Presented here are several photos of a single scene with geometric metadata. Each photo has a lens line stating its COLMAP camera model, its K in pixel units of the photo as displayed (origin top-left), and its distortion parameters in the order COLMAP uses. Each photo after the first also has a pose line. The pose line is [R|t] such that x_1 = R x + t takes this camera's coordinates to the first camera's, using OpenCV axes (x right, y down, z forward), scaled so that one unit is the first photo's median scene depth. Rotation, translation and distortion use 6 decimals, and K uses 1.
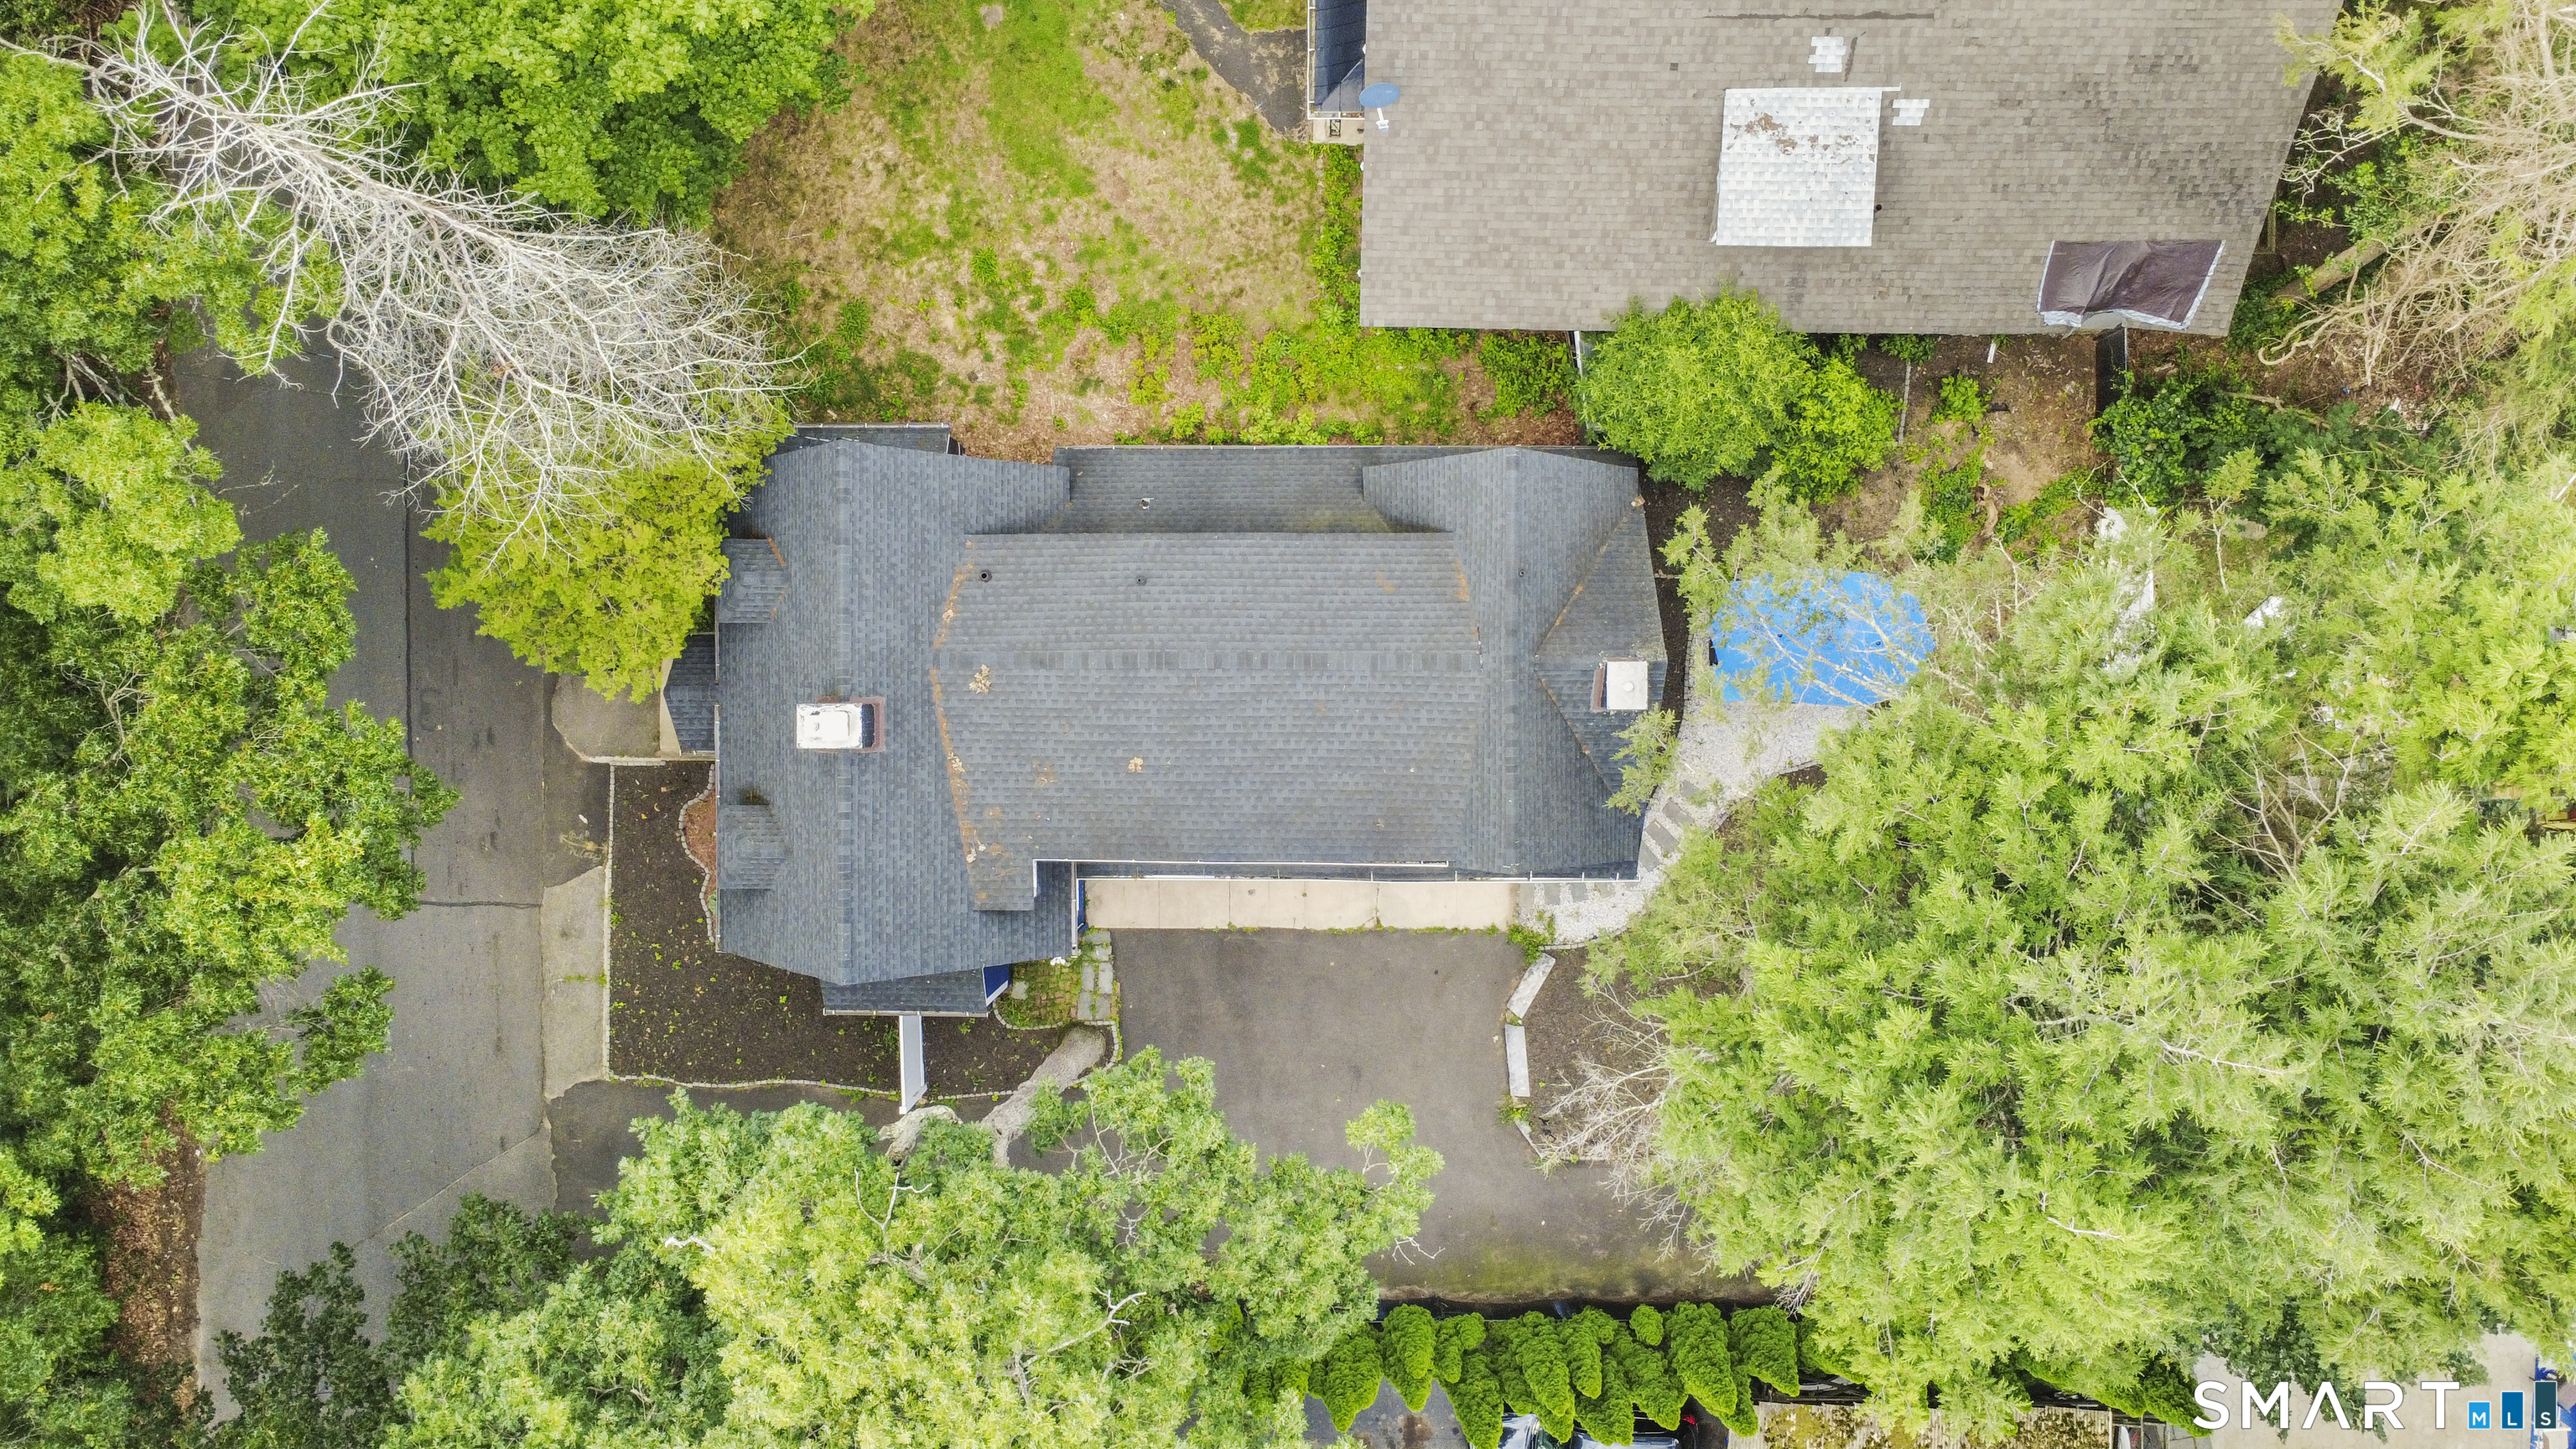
lens RADIAL K [[1890.3, 0, 1288.0], [0, 1890.3, 724.5], [0, 0, 1]] dist [-0.002317, 0.008929]
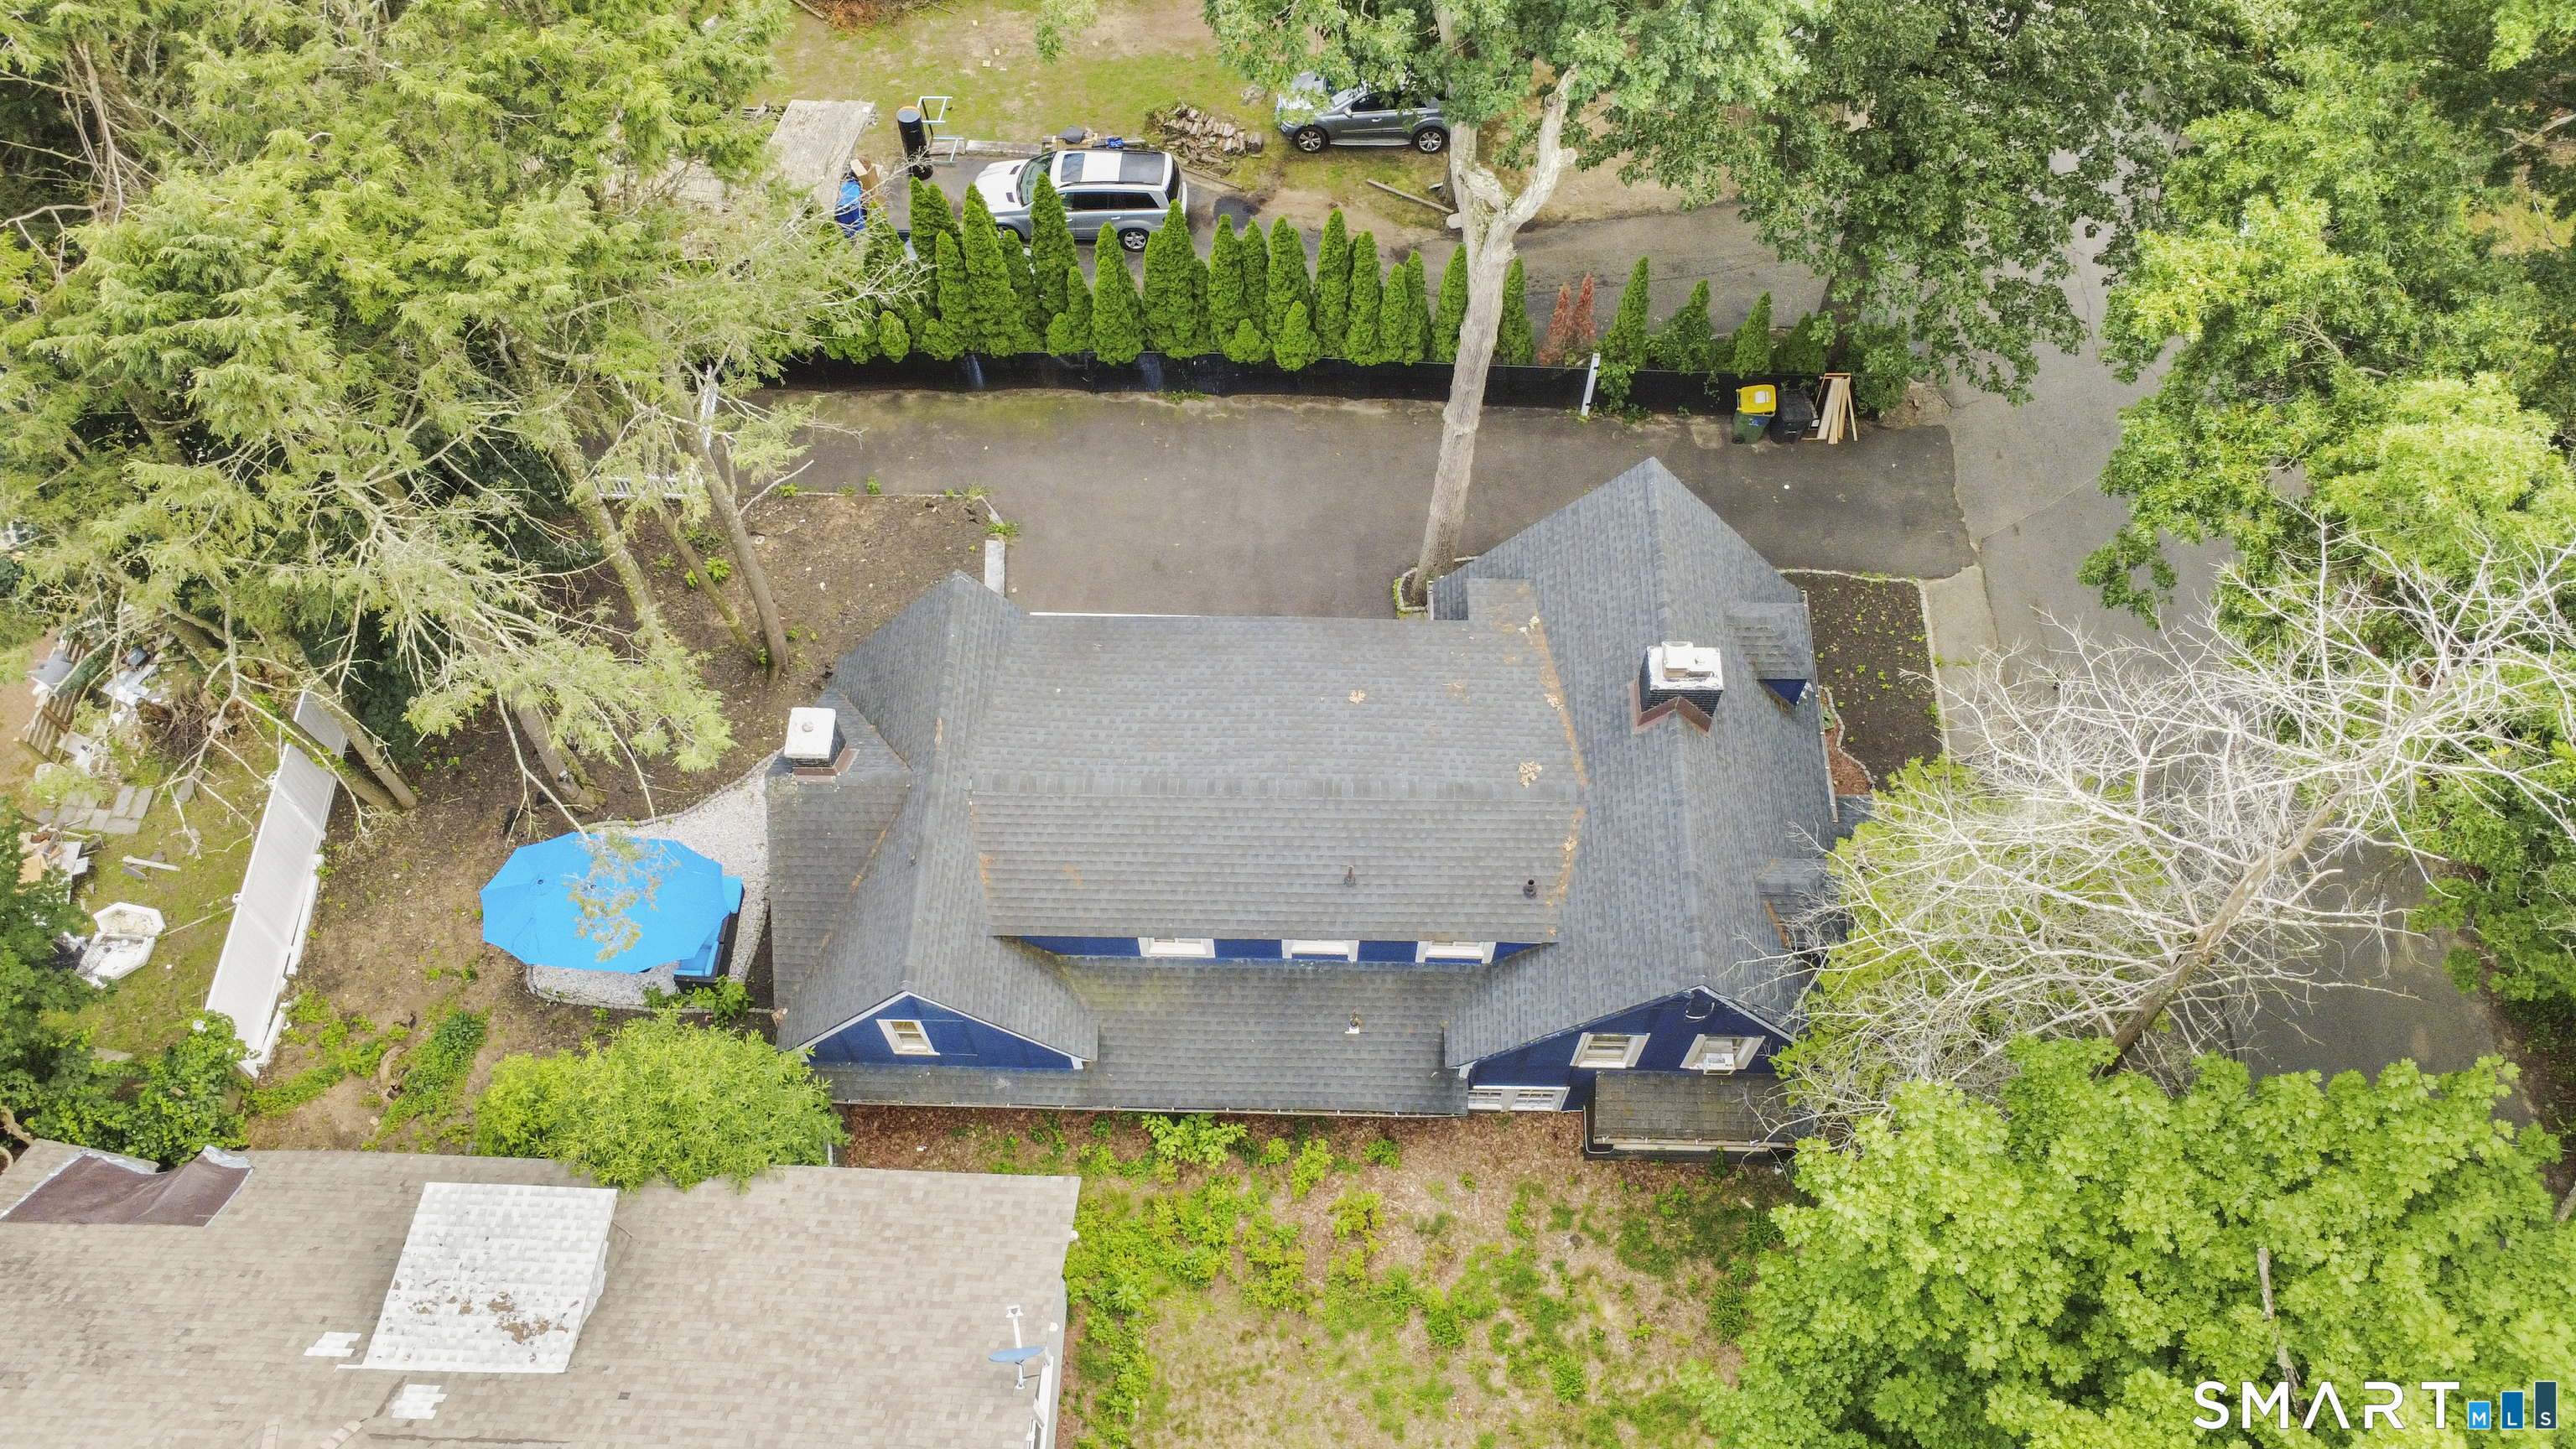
lens RADIAL K [[1890.3, 0, 1288.0], [0, 1890.3, 724.5], [0, 0, 1]] dist [-0.002317, 0.008929]
pose [[-0.999490, -0.005548, 0.031458, -0.075988], [0.020058, -0.875449, 0.482895, -0.435416], [0.024861, 0.483279, 0.875113, 0.200819]]
